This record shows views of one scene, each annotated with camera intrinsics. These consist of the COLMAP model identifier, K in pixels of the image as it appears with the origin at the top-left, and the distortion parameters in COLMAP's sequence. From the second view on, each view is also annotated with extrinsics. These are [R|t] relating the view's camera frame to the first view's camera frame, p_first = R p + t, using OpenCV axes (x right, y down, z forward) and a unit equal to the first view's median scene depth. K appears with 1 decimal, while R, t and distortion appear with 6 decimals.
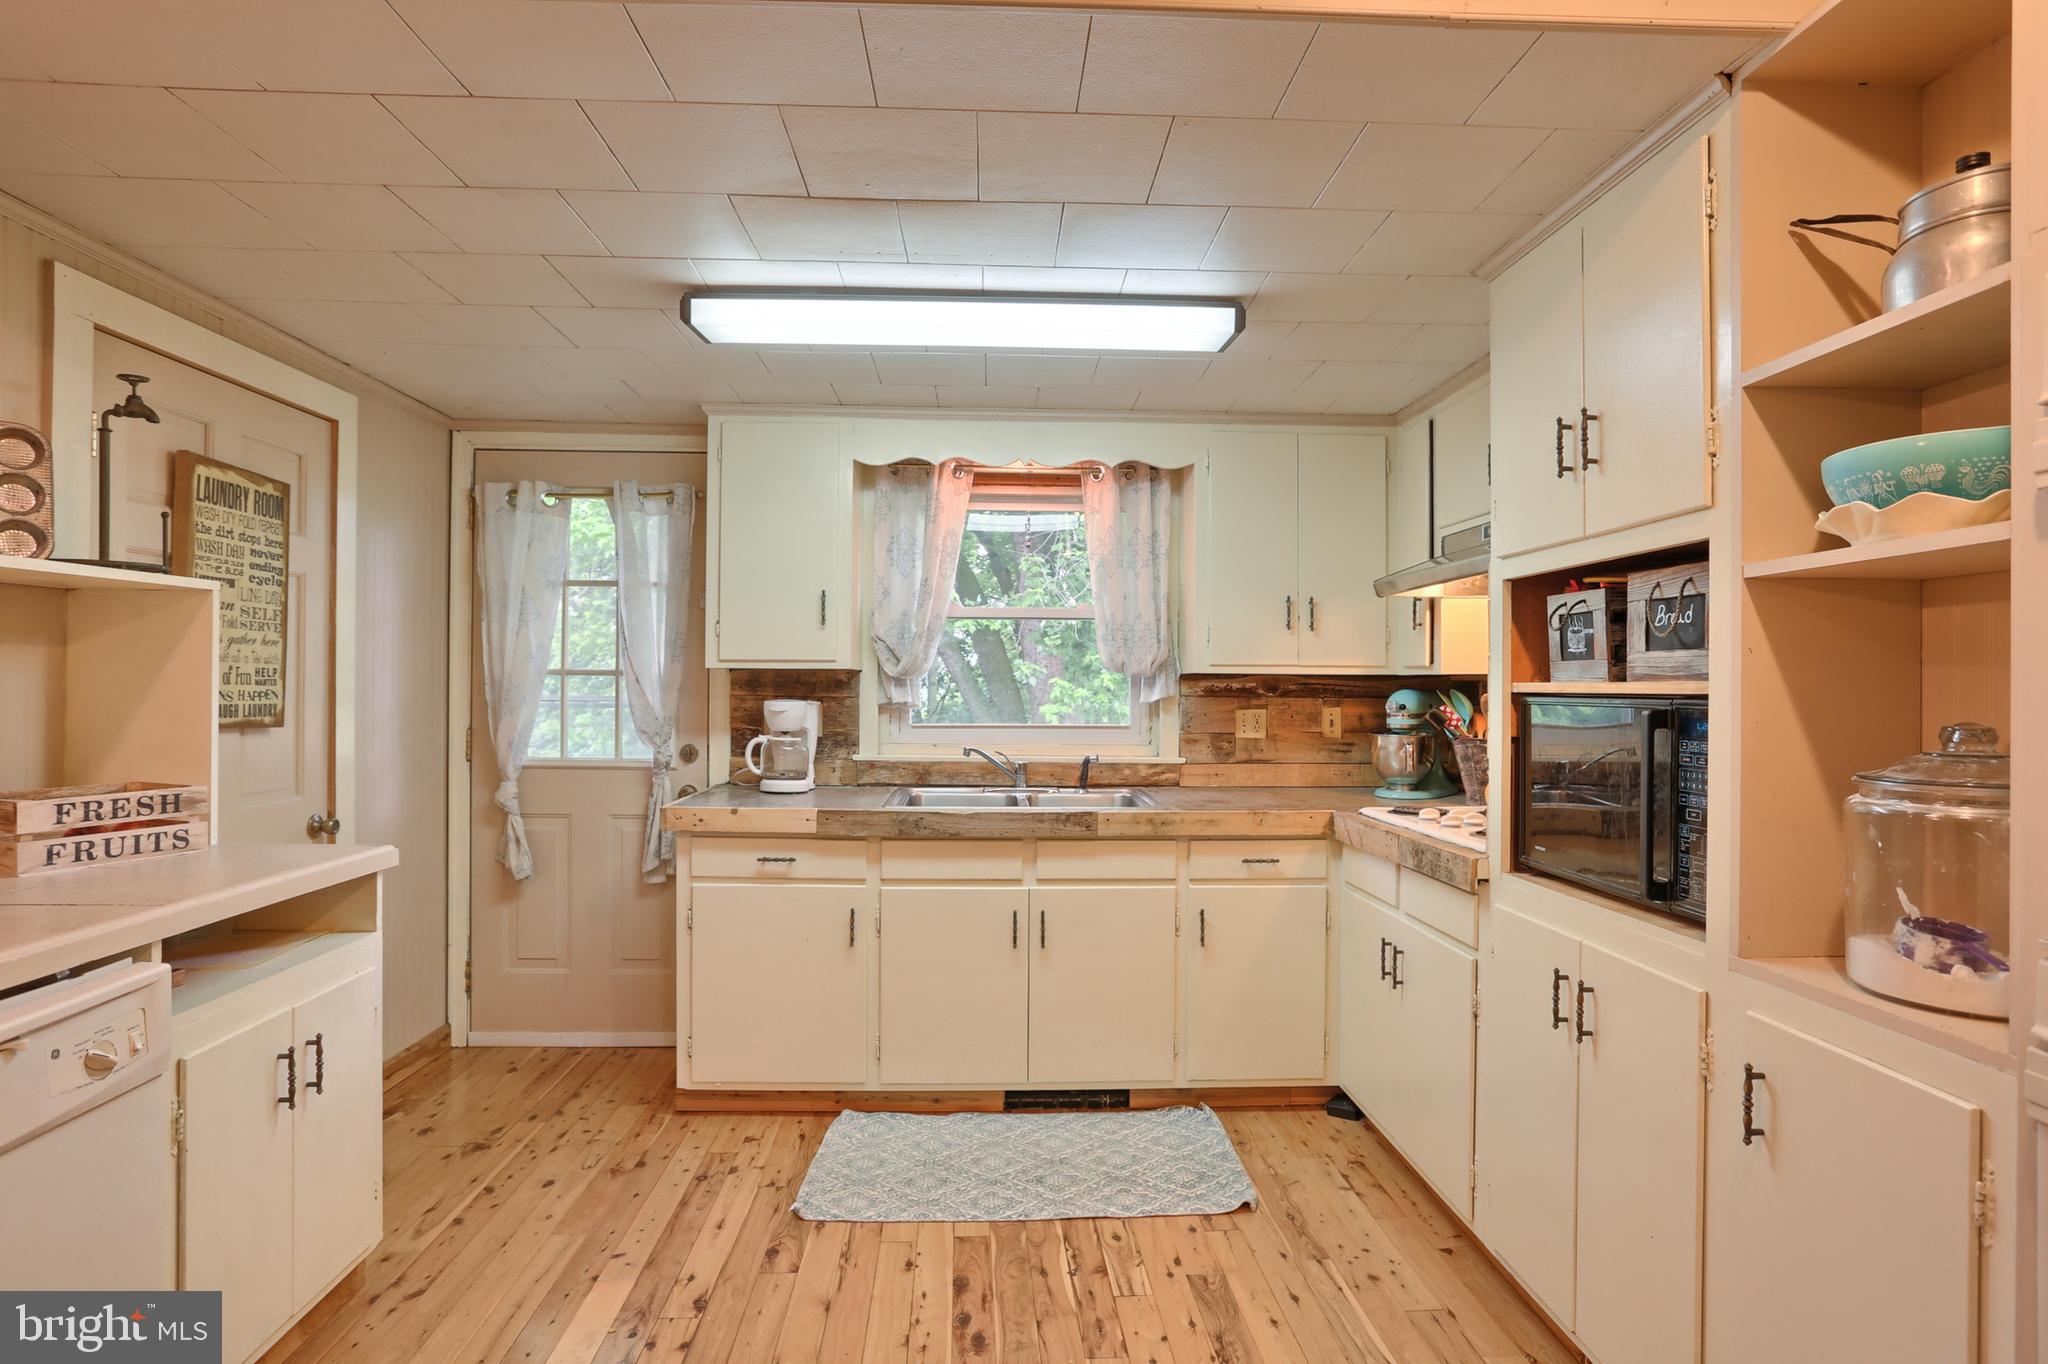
lens RADIAL K [[1079.8, 0, 1024.5], [0, 1079.8, 669.8], [0, 0, 1]] dist [-0.033270, 0.001232]
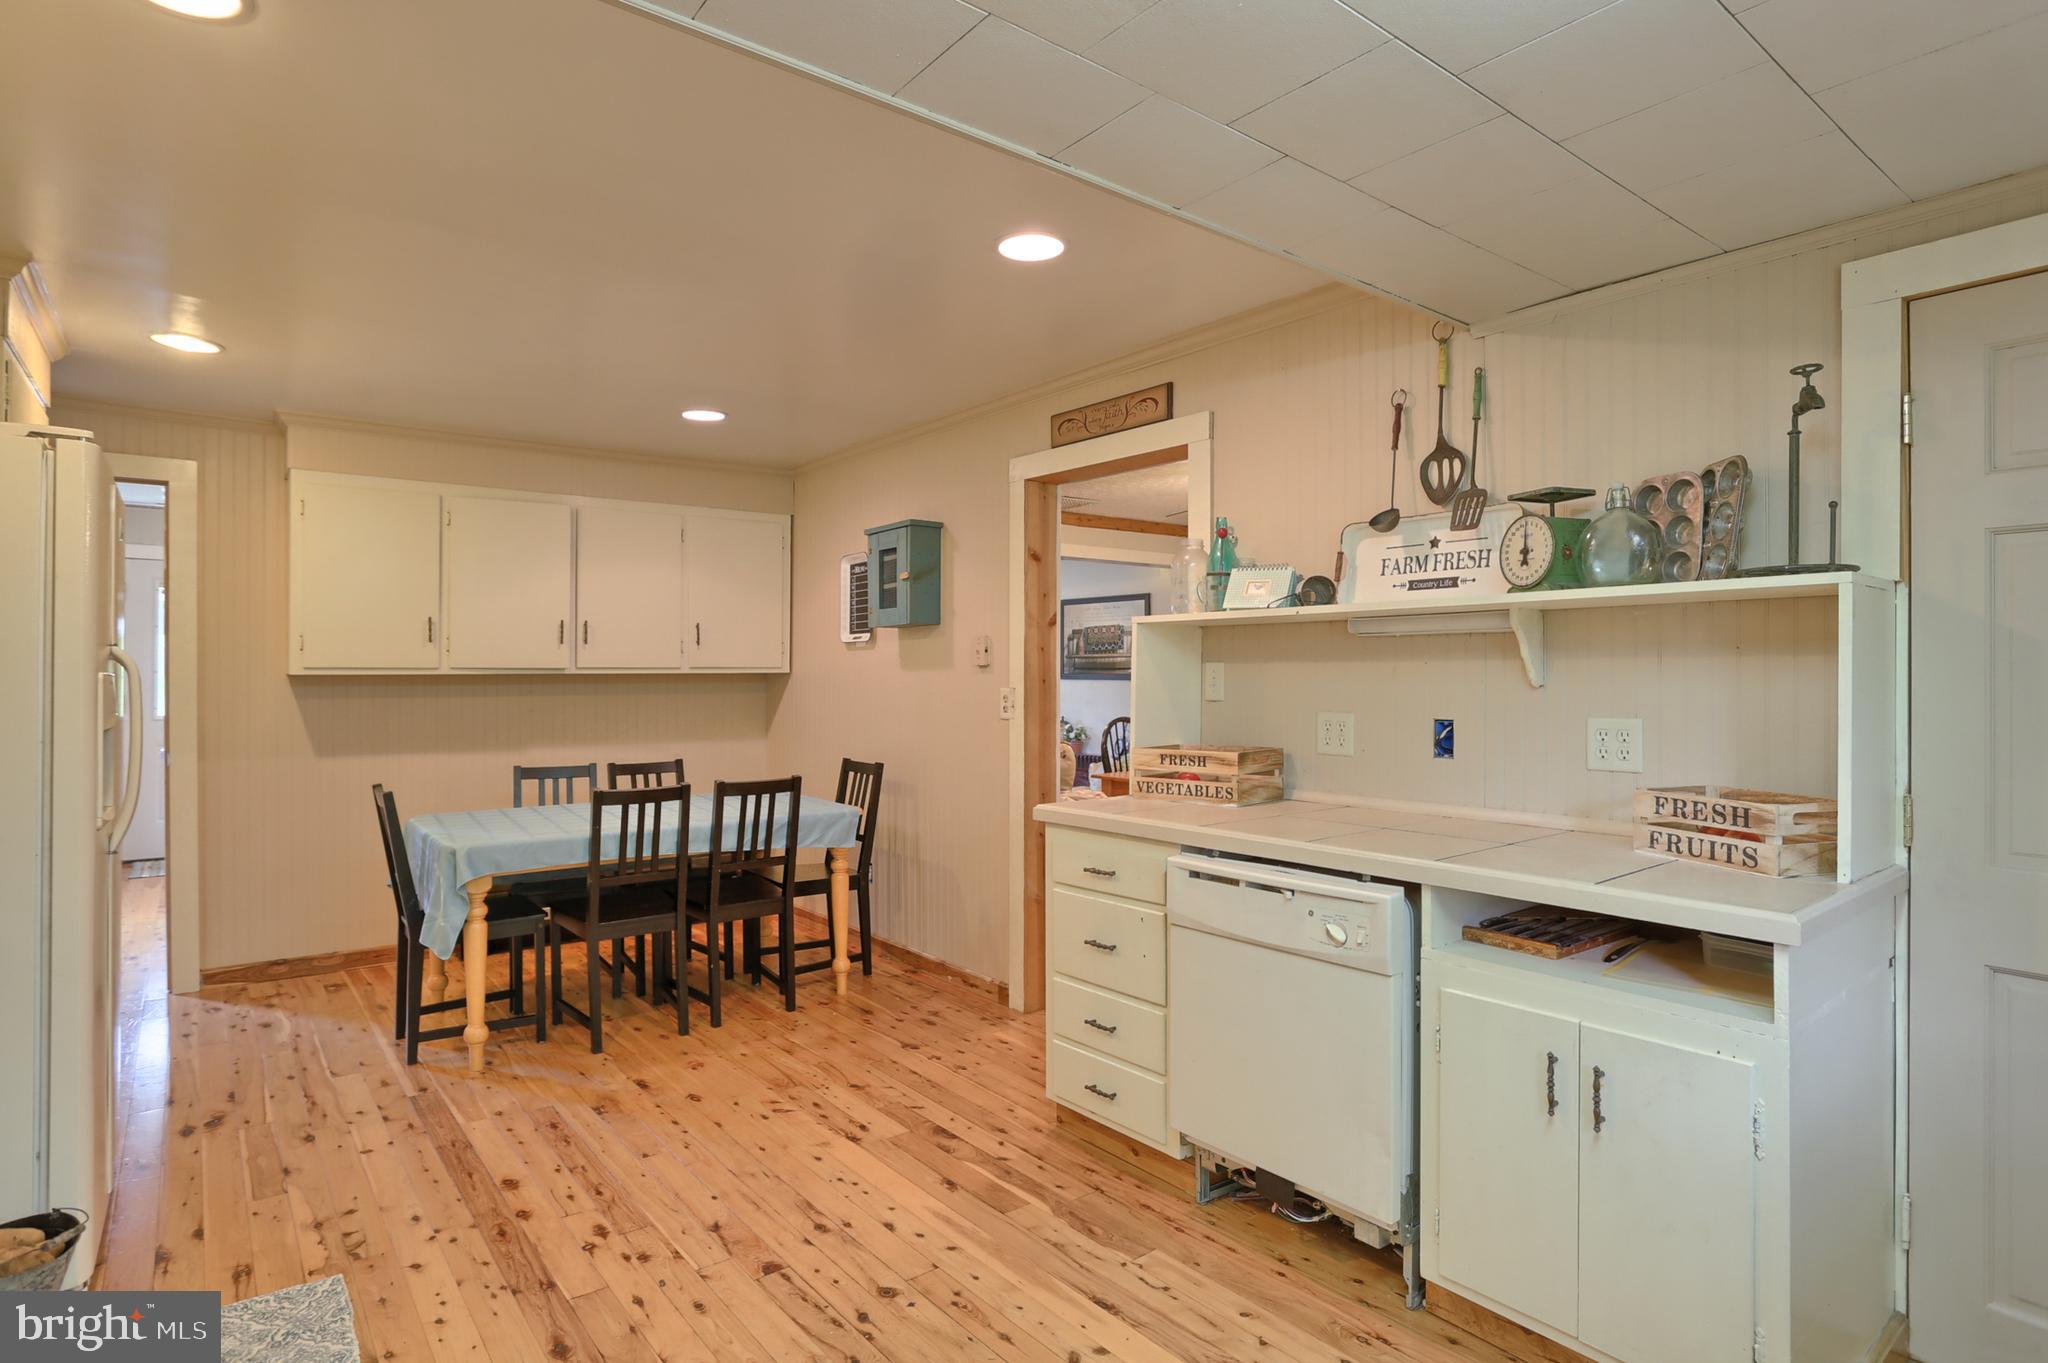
lens RADIAL K [[1079.8, 0, 1024.5], [0, 1079.8, 669.3], [0, 0, 1]] dist [-0.033270, 0.001232]
pose [[-0.811252, -0.008506, -0.584635, 0.289780], [0.000111, 0.999892, -0.014702, 0.007143], [0.584697, -0.011992, -0.811163, 1.440634]]
